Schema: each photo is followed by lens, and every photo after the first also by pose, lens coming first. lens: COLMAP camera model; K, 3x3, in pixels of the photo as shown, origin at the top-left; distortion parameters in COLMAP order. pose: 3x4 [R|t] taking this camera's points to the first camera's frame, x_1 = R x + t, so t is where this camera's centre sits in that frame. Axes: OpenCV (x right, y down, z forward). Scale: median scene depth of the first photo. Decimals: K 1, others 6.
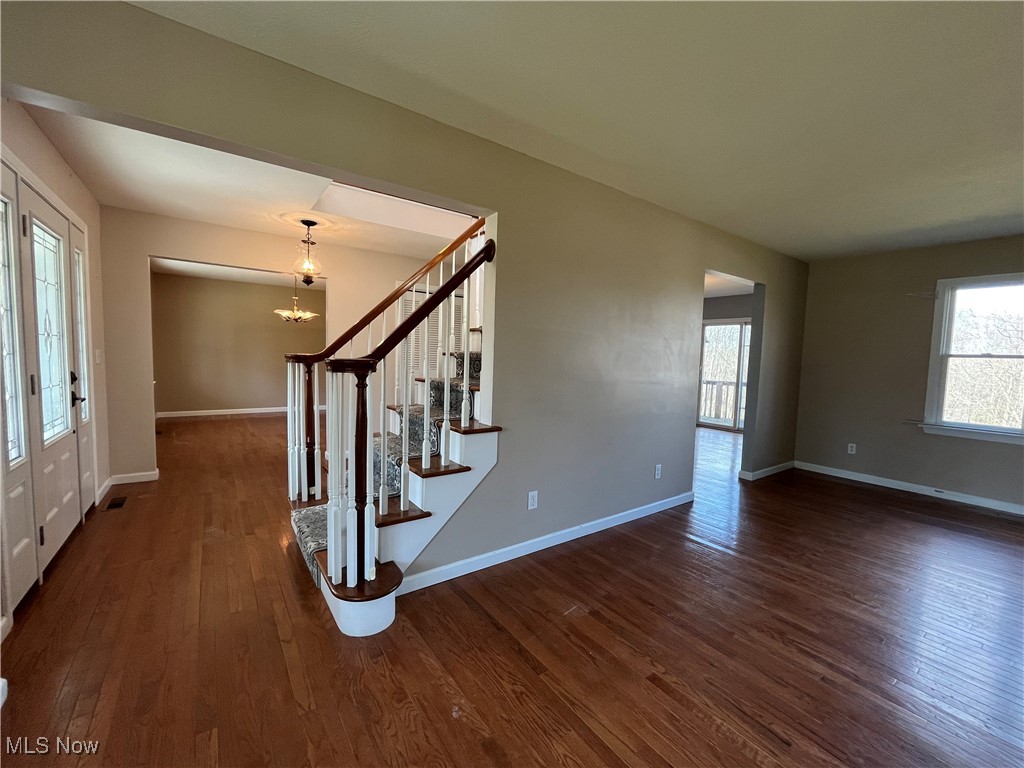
lens RADIAL K [[418.6, 0, 512.0], [0, 418.6, 384.0], [0, 0, 1]] dist [-0.002599, 0.000020]
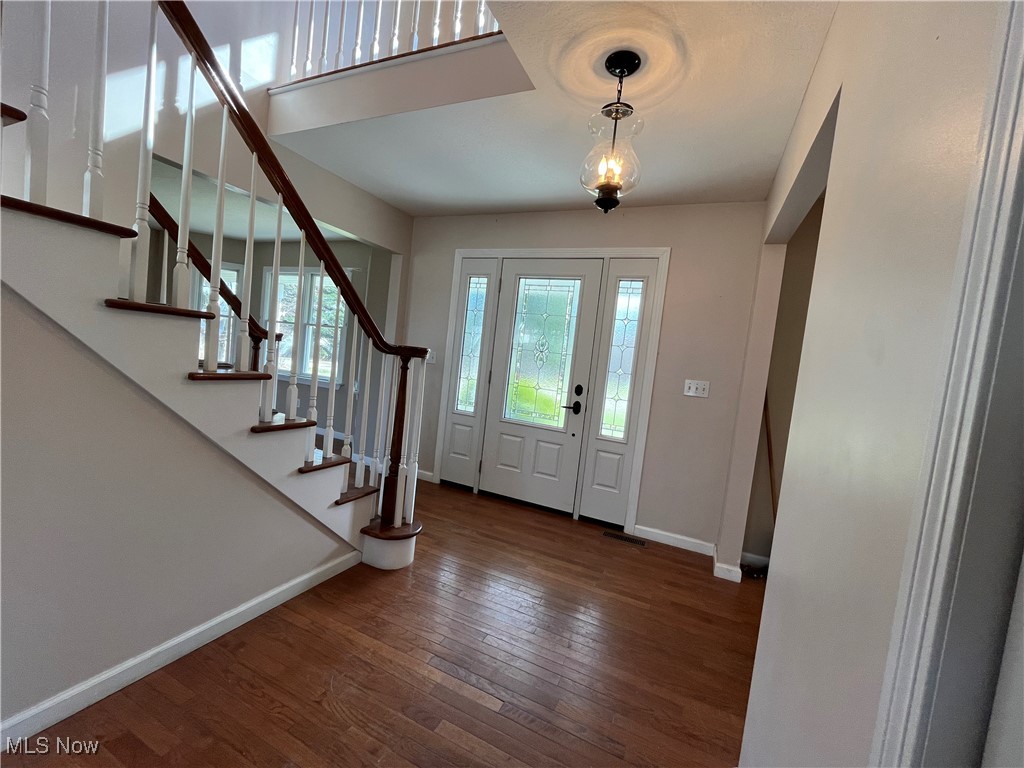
lens RADIAL K [[418.6, 0, 512.0], [0, 418.6, 384.0], [0, 0, 1]] dist [-0.002599, 0.000020]
pose [[-0.863208, -0.092524, -0.496297, -0.222713], [-0.166757, 0.980141, 0.107314, -0.099011], [0.476512, 0.175396, -0.861495, 1.481002]]
